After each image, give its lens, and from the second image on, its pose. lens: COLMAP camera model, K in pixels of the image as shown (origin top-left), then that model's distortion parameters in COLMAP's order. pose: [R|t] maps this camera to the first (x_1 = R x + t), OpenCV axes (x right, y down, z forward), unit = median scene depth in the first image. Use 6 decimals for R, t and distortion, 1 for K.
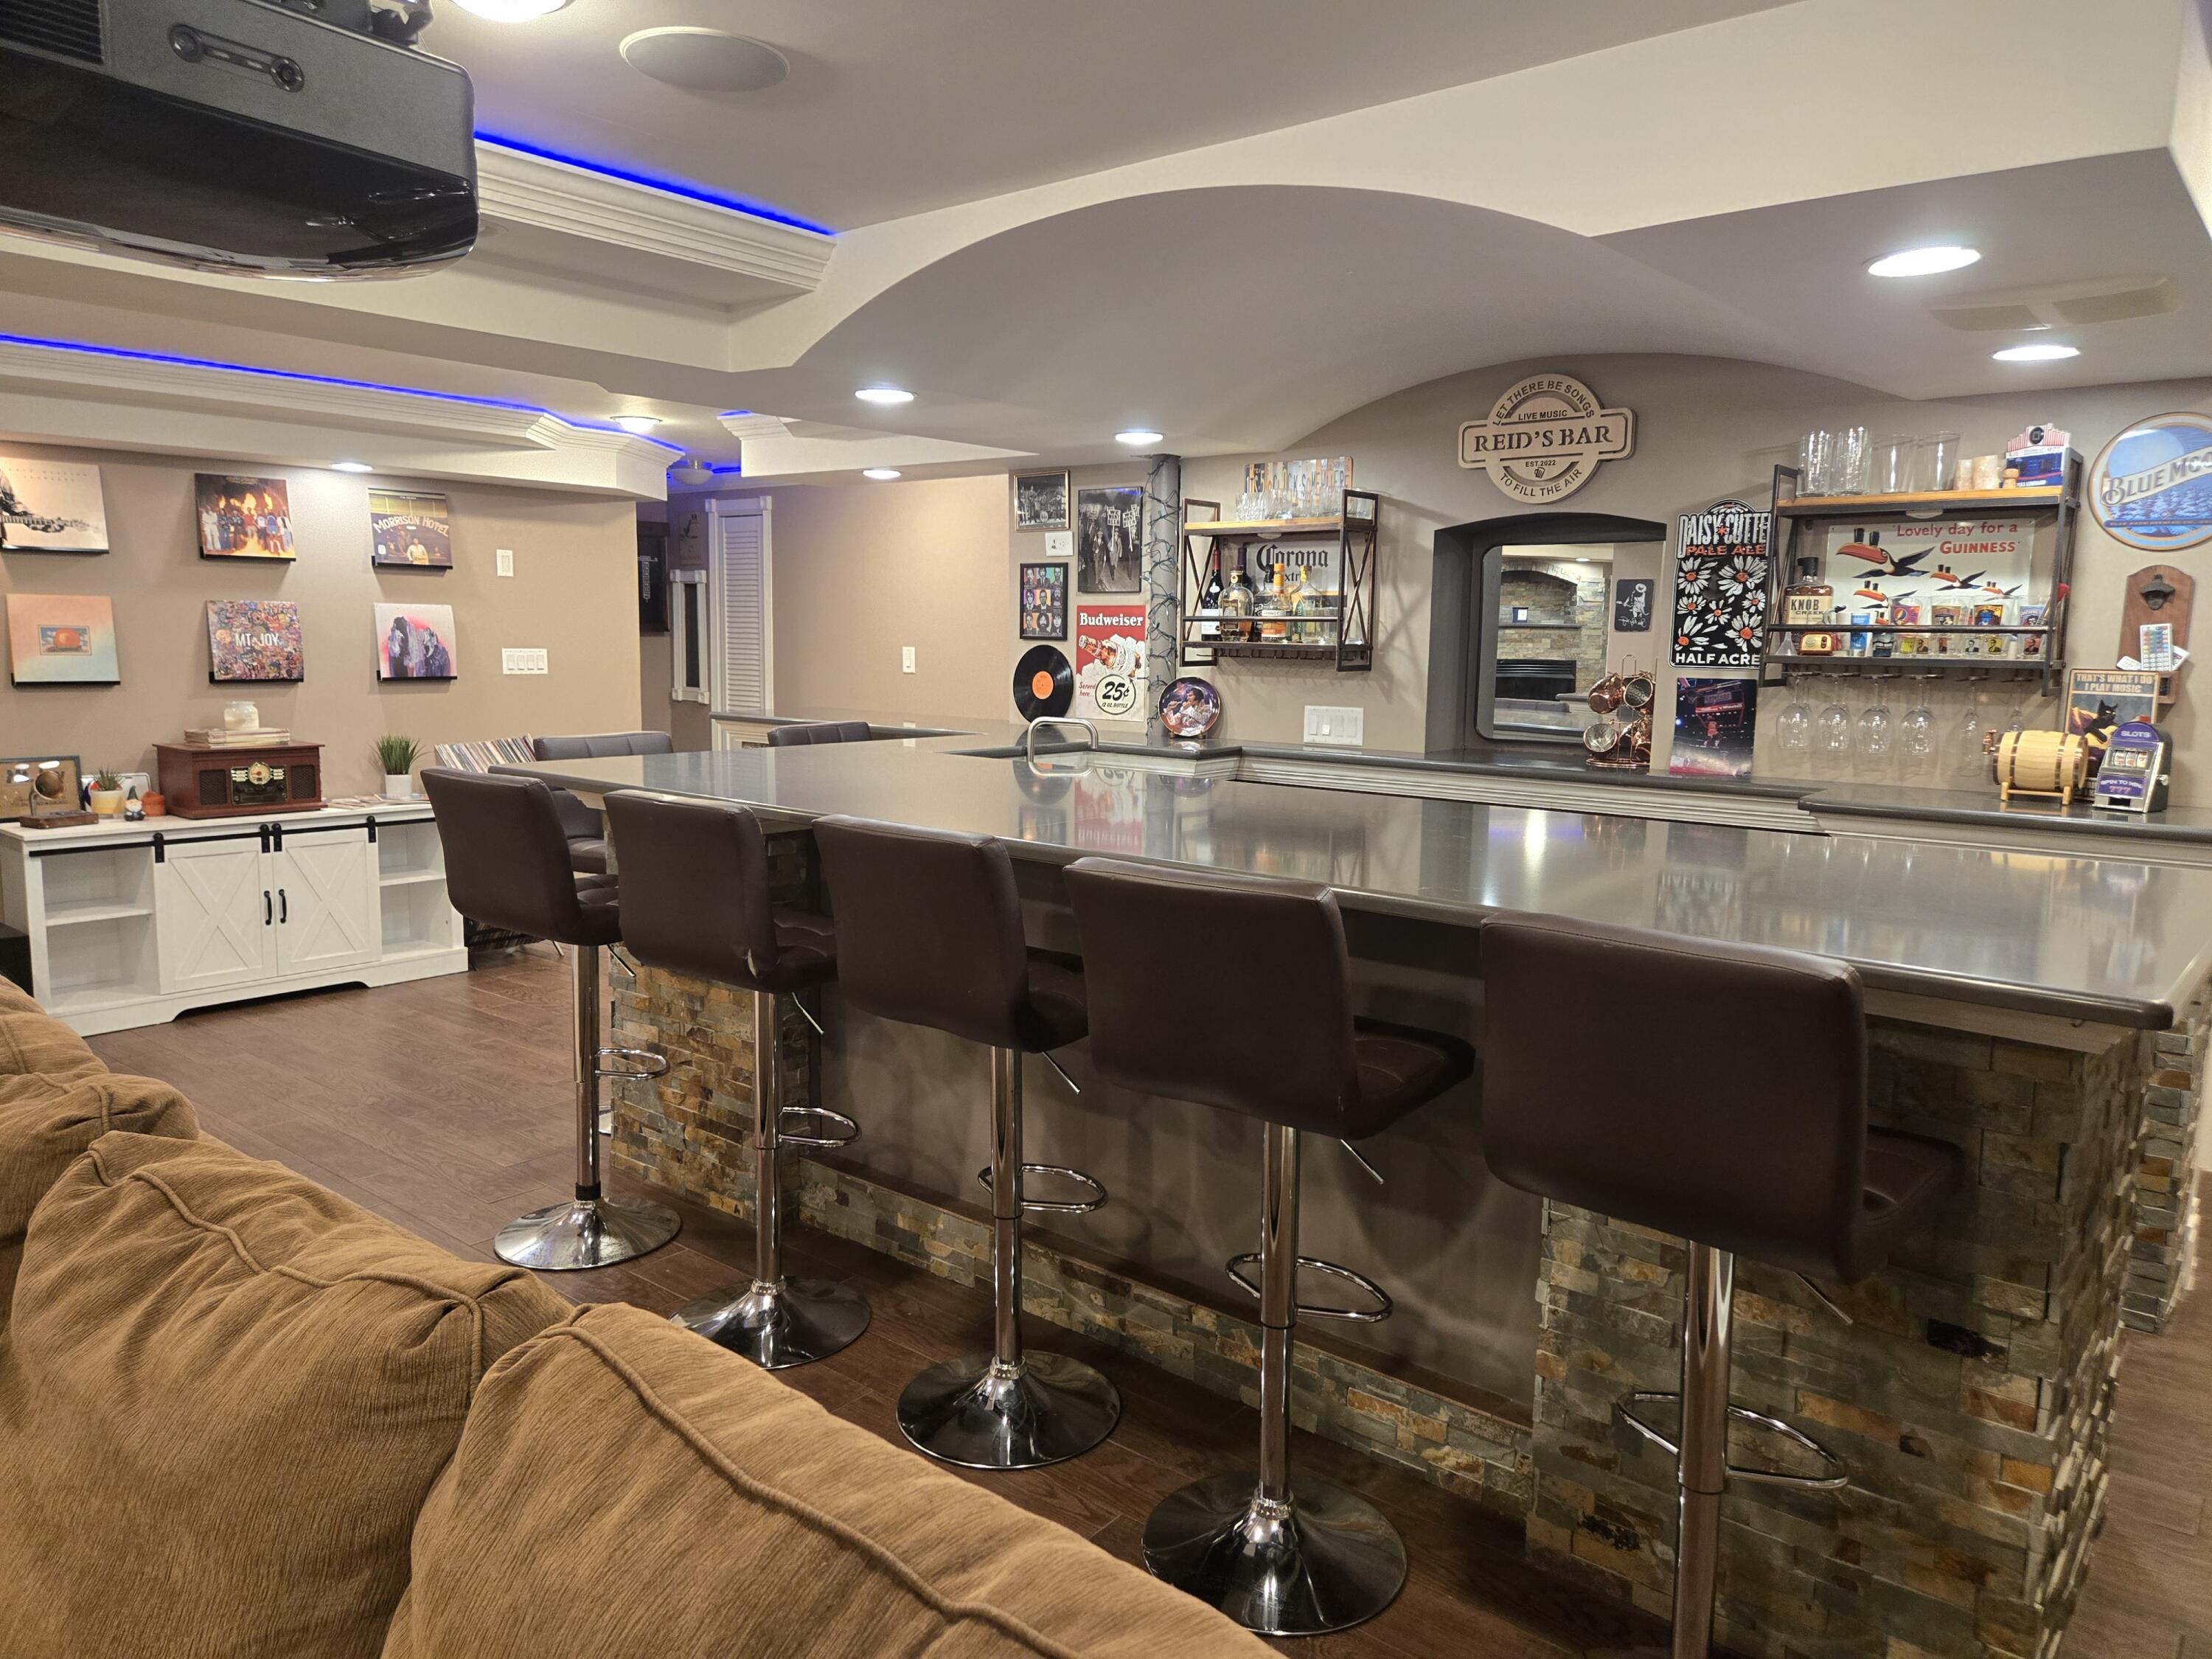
lens RADIAL K [[1479.4, 0, 1106.0], [0, 1479.4, 828.1], [0, 0, 1]] dist [0.066088, -0.052782]
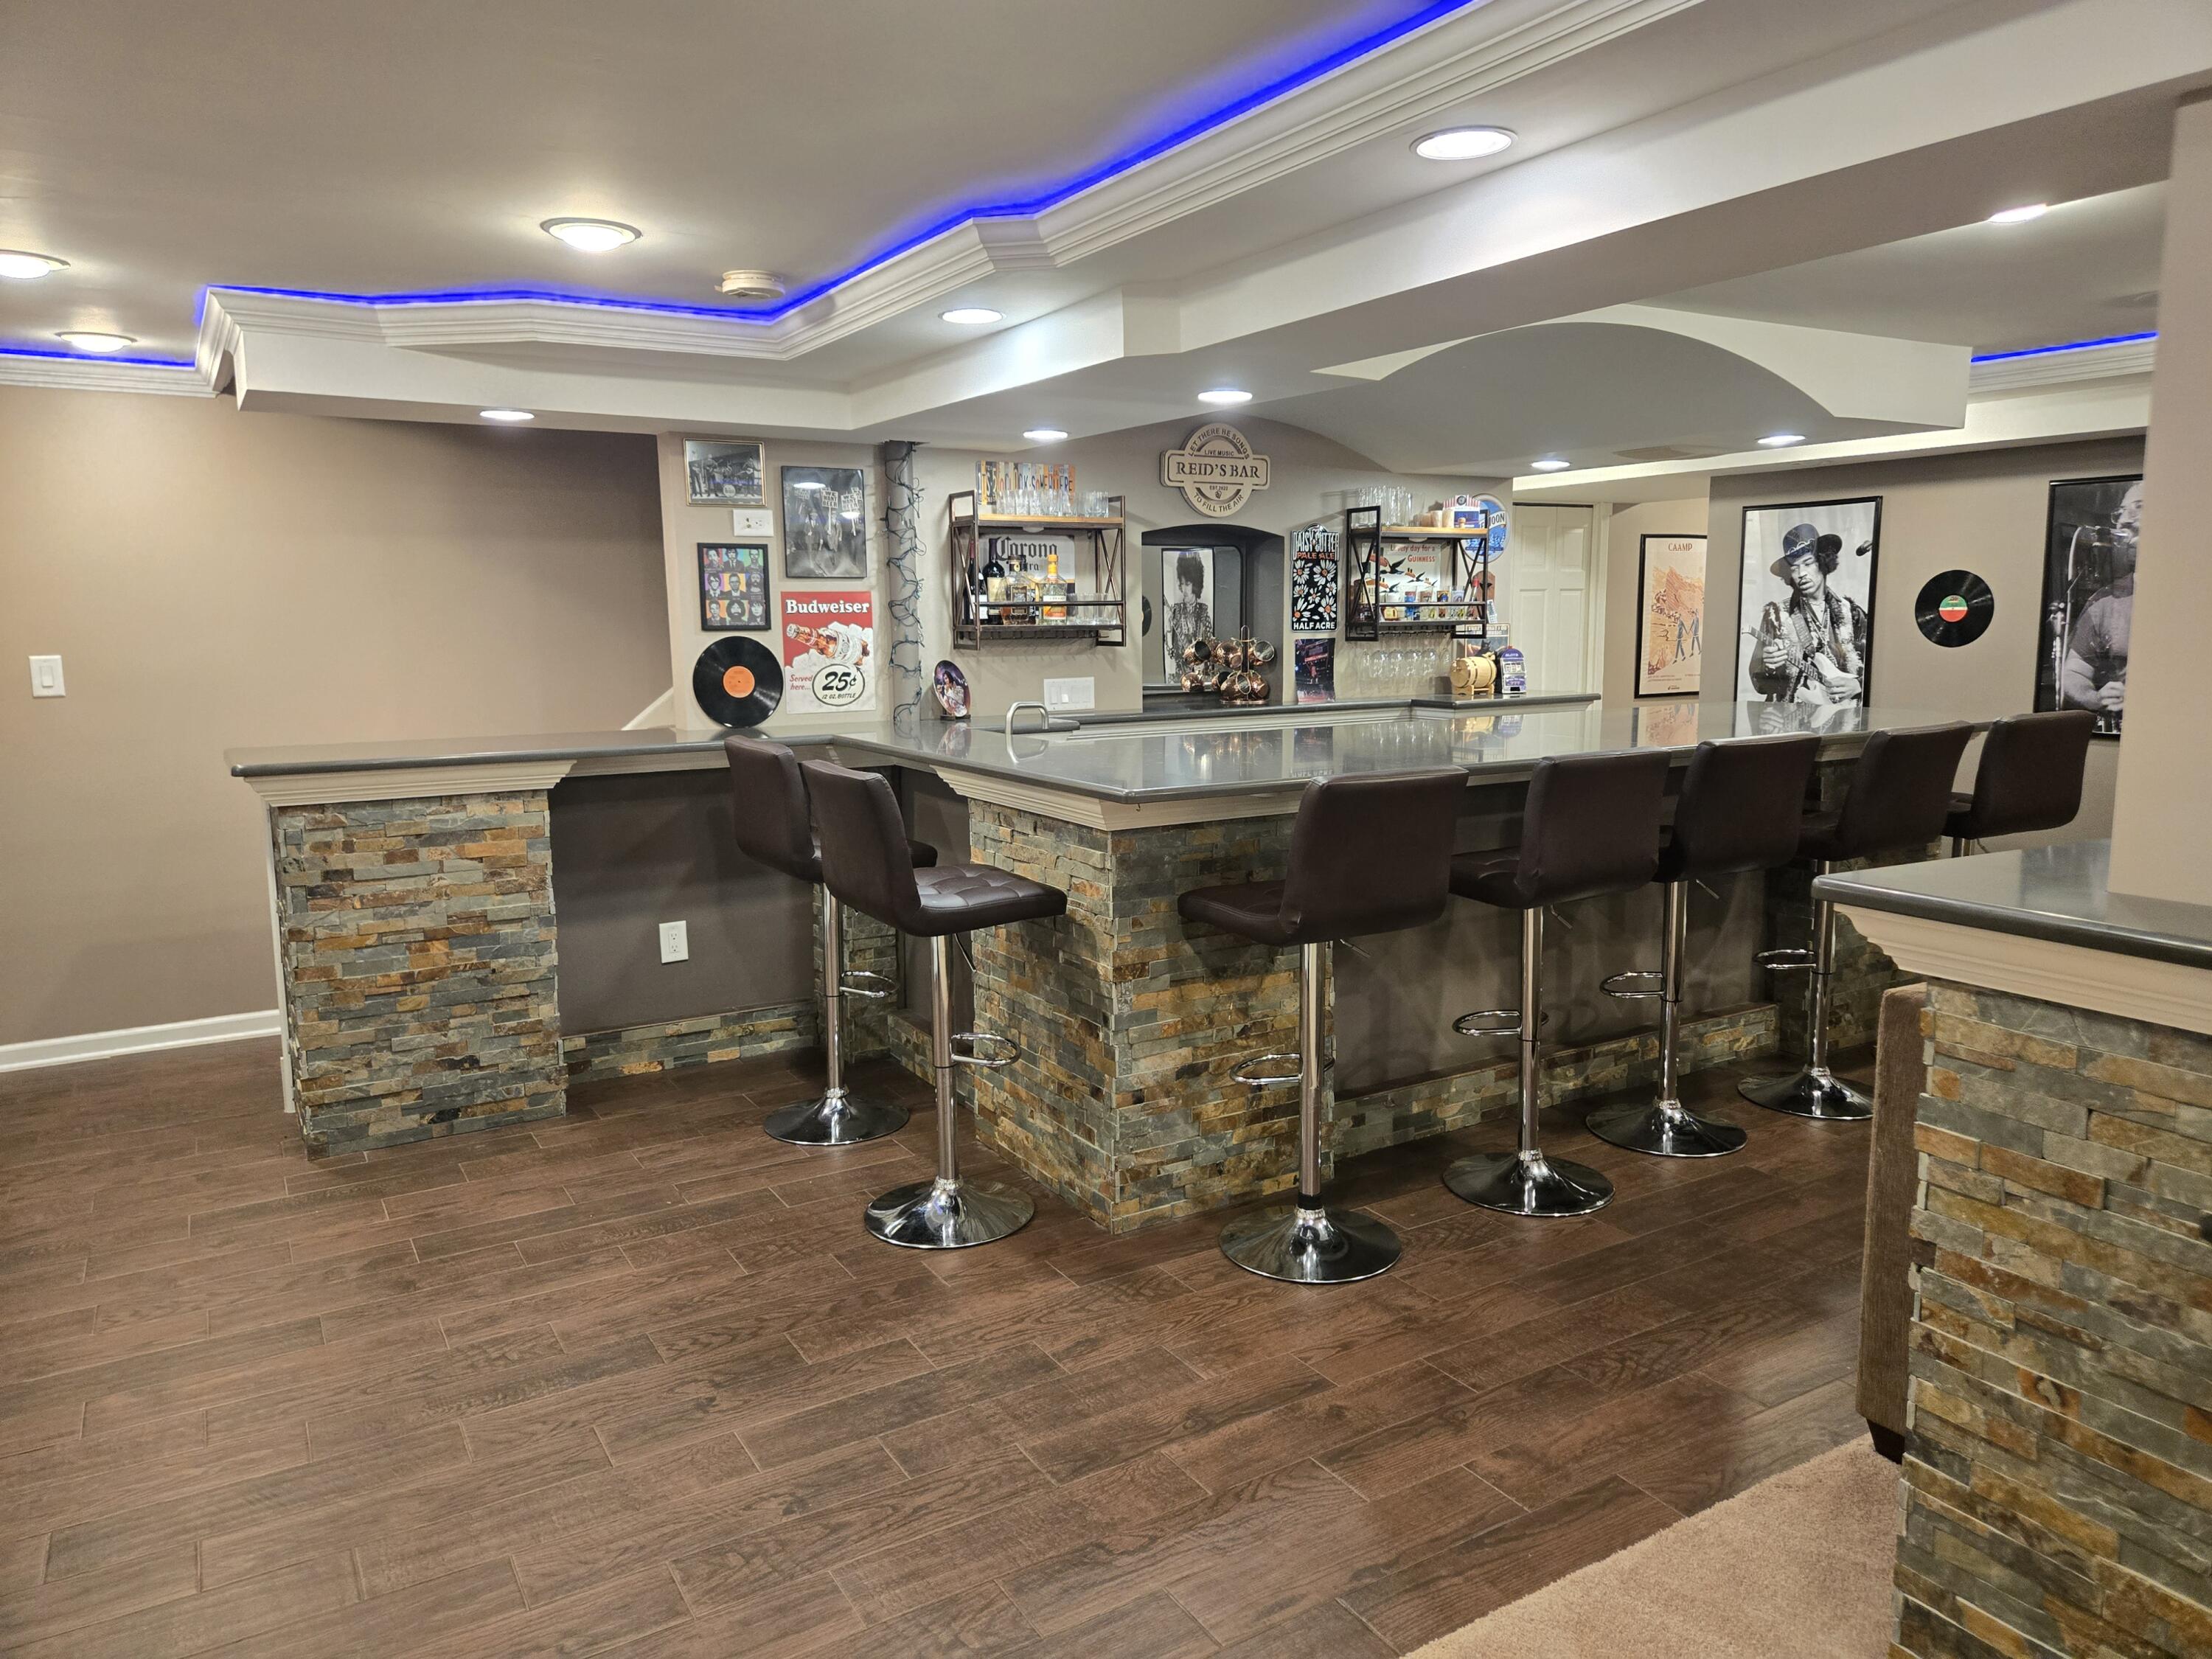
lens RADIAL K [[1479.4, 0, 1103.6], [0, 1479.4, 828.9], [0, 0, 1]] dist [0.066088, -0.052782]
pose [[0.331769, -0.154059, 0.930696, -1.048125], [0.141293, 0.983561, 0.112442, -0.102371], [-0.932720, 0.094196, 0.348082, 0.640531]]
